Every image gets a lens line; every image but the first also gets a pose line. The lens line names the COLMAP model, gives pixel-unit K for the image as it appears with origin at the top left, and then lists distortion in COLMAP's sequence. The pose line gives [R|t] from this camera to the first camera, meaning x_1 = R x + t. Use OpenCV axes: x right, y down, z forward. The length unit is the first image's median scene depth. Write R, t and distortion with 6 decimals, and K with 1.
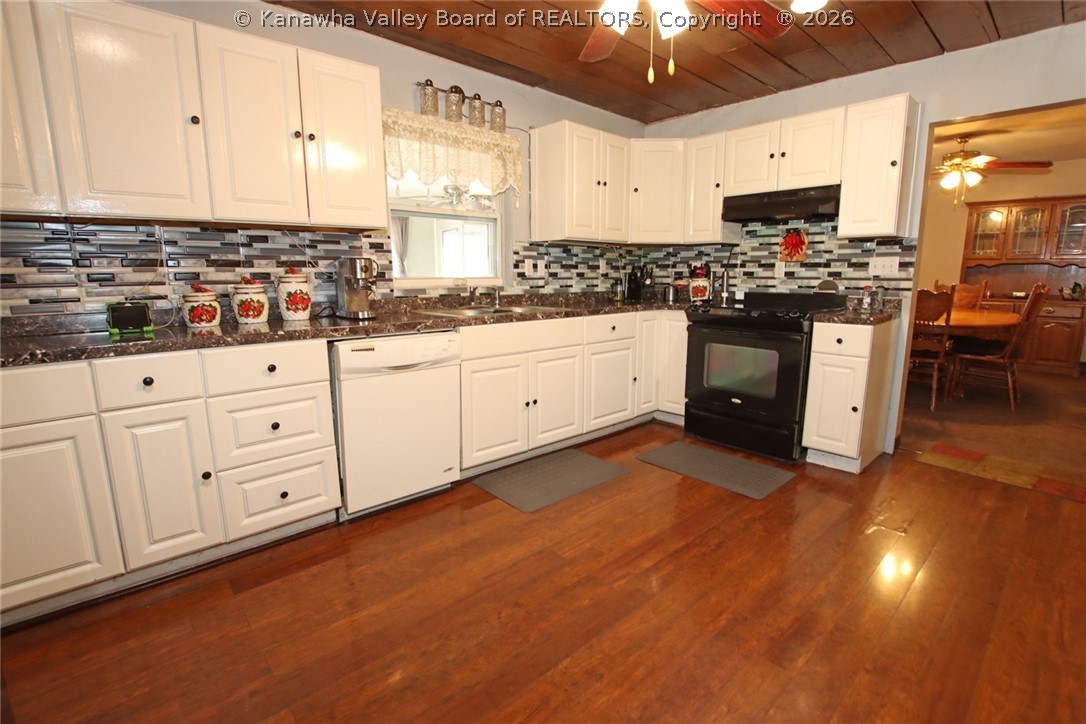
lens RADIAL K [[500.3, 0, 541.5], [0, 500.3, 357.9], [0, 0, 1]] dist [-0.026599, 0.000076]
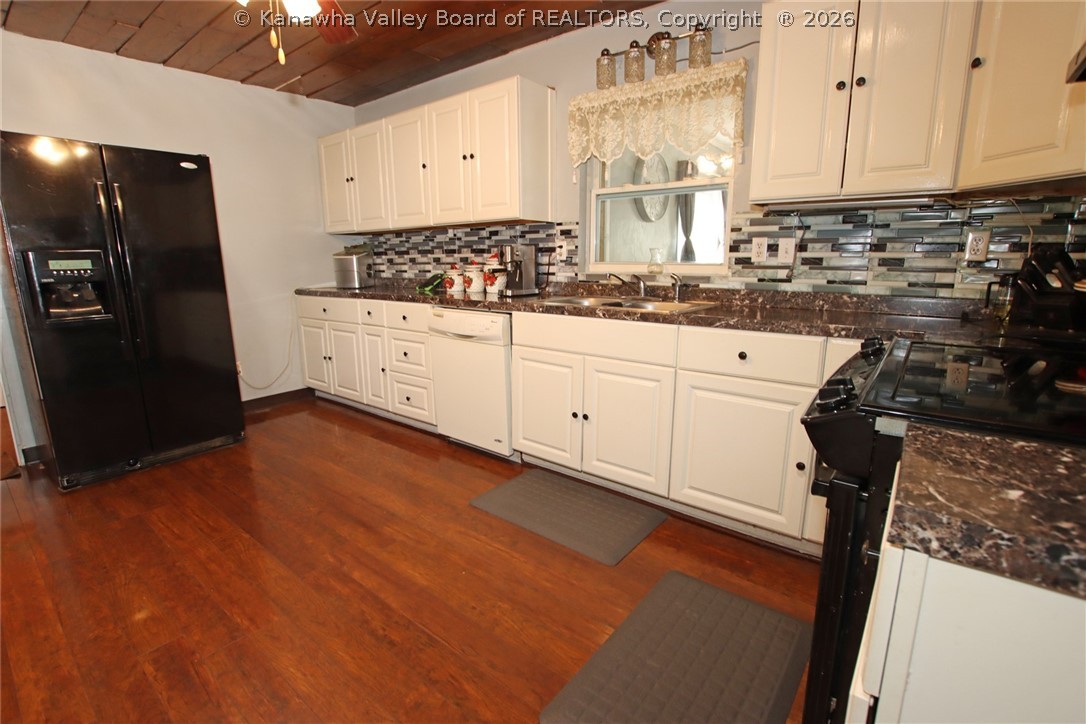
lens RADIAL K [[500.3, 0, 541.5], [0, 500.3, 357.9], [0, 0, 1]] dist [-0.026599, 0.000076]
pose [[0.162858, 0.193730, -0.967443, 0.819281], [-0.164118, 0.972193, 0.167054, -0.143033], [0.972904, 0.131569, 0.190124, 0.837649]]
